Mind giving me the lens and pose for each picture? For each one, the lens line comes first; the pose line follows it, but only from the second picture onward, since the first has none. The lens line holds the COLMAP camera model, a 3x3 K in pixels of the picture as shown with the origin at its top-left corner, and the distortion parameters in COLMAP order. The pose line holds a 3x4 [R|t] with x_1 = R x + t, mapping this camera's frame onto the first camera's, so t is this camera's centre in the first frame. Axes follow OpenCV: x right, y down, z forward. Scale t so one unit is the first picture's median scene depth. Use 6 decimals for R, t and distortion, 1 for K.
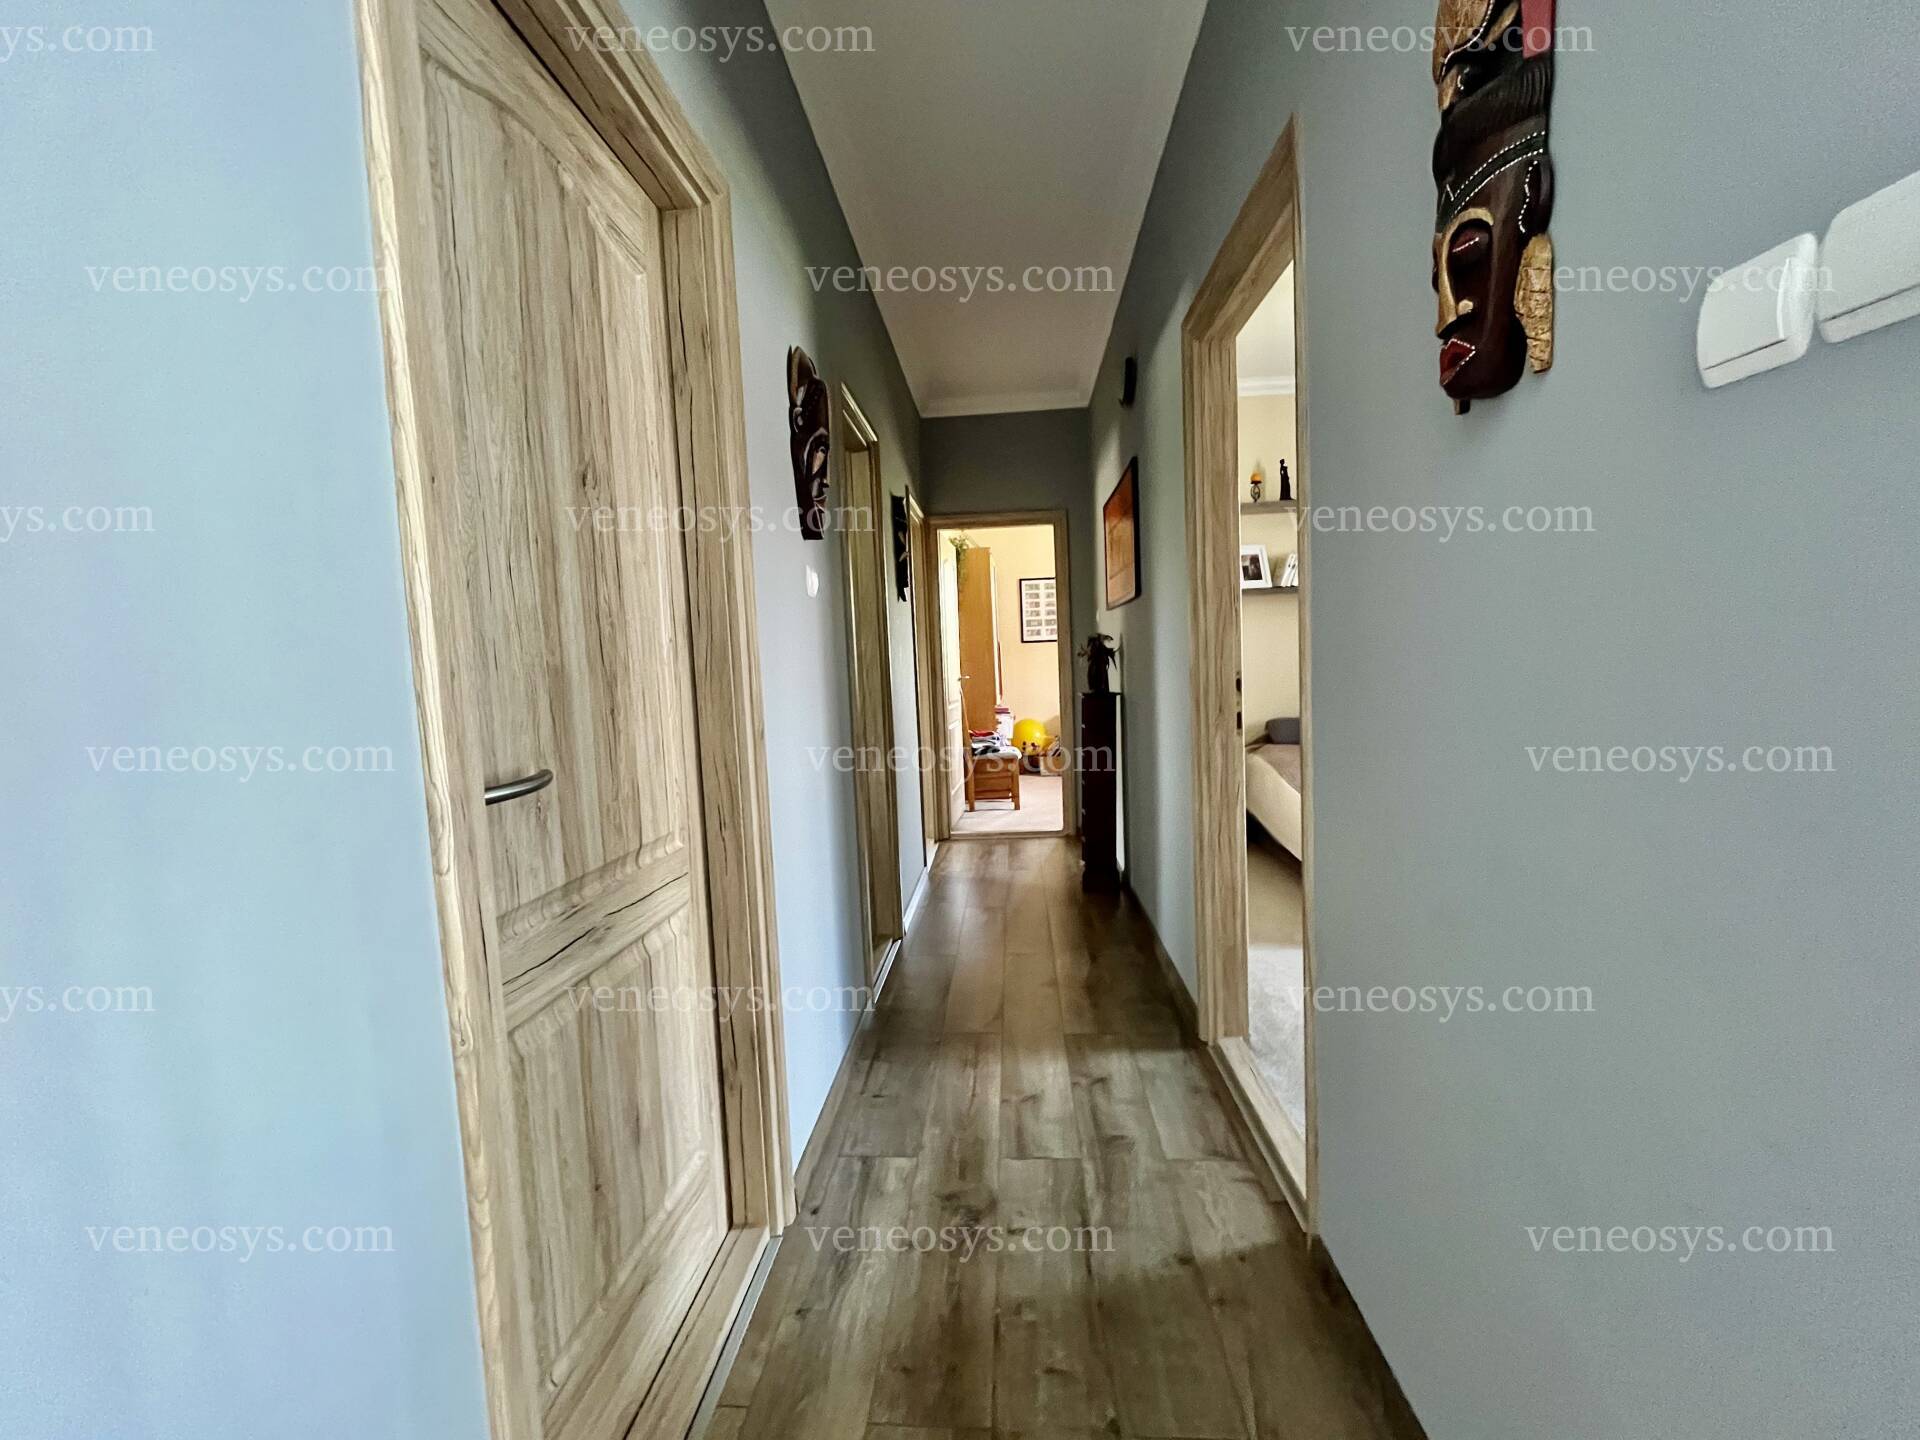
lens RADIAL K [[787.1, 0, 956.7], [0, 787.1, 717.8], [0, 0, 1]] dist [0.000224, -0.000079]
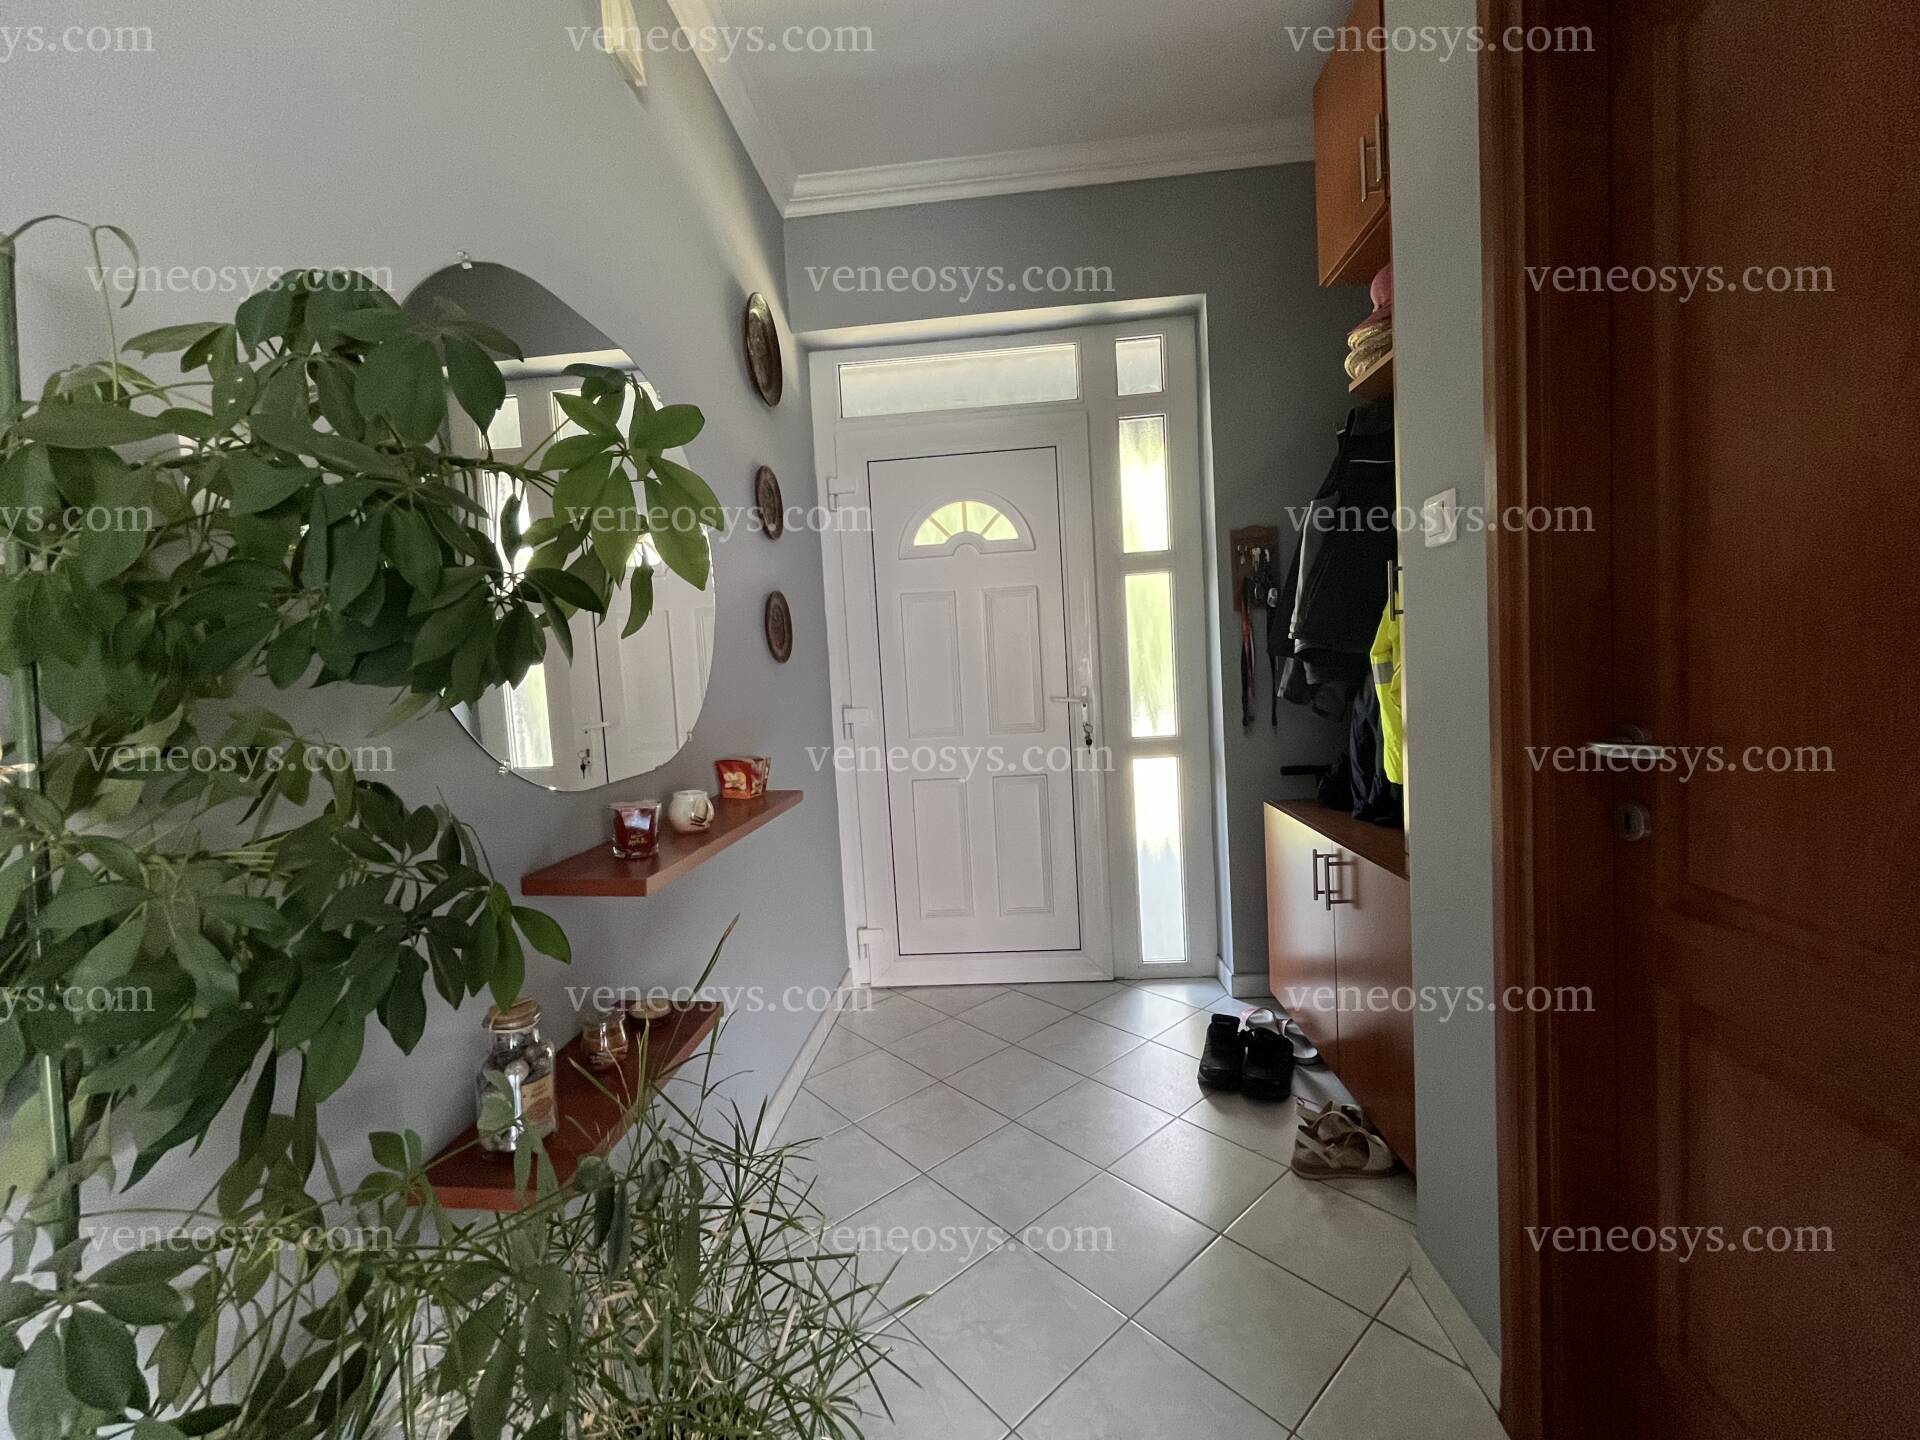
lens RADIAL K [[787.1, 0, 956.7], [0, 787.1, 717.8], [0, 0, 1]] dist [0.000224, -0.000079]
pose [[1.000000, -0.000136, 0.000026, -0.000113], [0.000136, 1.000000, -0.000318, 0.610900], [-0.000026, 0.000318, 1.000000, 0.000209]]
